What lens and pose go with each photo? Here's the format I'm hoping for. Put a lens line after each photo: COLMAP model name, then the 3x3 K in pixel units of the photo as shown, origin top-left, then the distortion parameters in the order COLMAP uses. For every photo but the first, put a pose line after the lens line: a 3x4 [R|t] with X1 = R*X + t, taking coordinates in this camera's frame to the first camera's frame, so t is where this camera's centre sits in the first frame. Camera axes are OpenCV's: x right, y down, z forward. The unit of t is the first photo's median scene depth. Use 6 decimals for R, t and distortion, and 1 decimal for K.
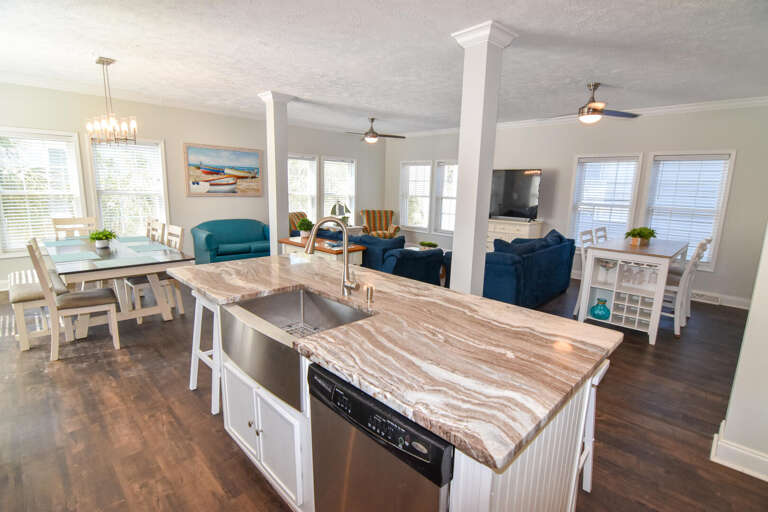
lens RADIAL K [[376.3, 0, 388.5], [0, 376.3, 256.5], [0, 0, 1]] dist [-0.035624, -0.002527]
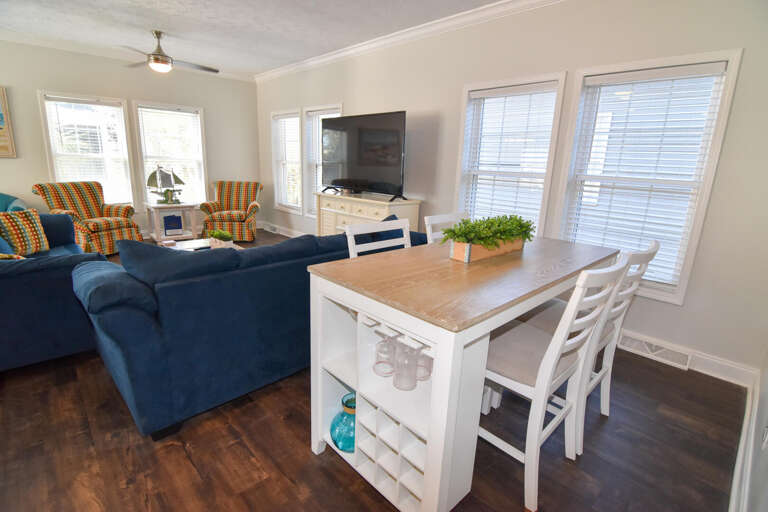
lens RADIAL K [[376.3, 0, 397.7], [0, 376.3, 260.4], [0, 0, 1]] dist [-0.035624, -0.002527]
pose [[0.999778, 0.020813, -0.003261, 0.312406], [-0.020548, 0.997548, 0.066901, -0.029585], [0.004646, -0.066819, 0.997754, 0.308945]]
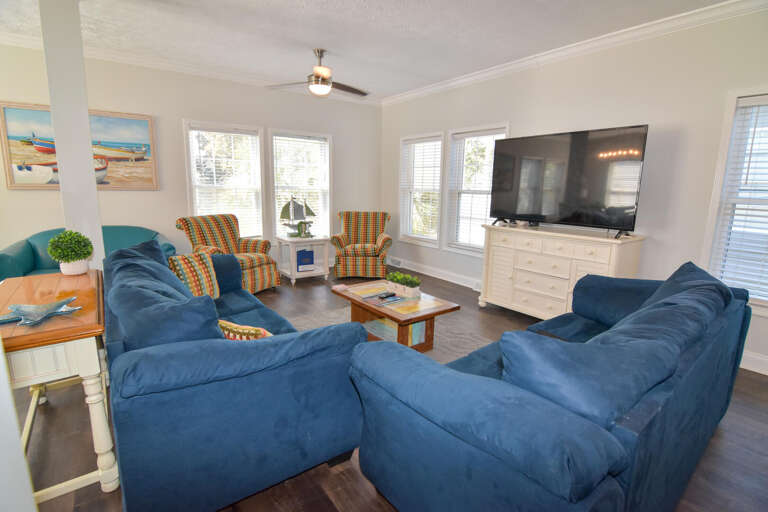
lens RADIAL K [[376.3, 0, 386.3], [0, 376.3, 256.7], [0, 0, 1]] dist [-0.035624, -0.002527]
pose [[0.987648, 0.021513, -0.155202, 0.126703], [-0.022021, 0.999756, -0.001553, -0.048514], [0.155131, 0.004951, 0.987881, 0.389017]]
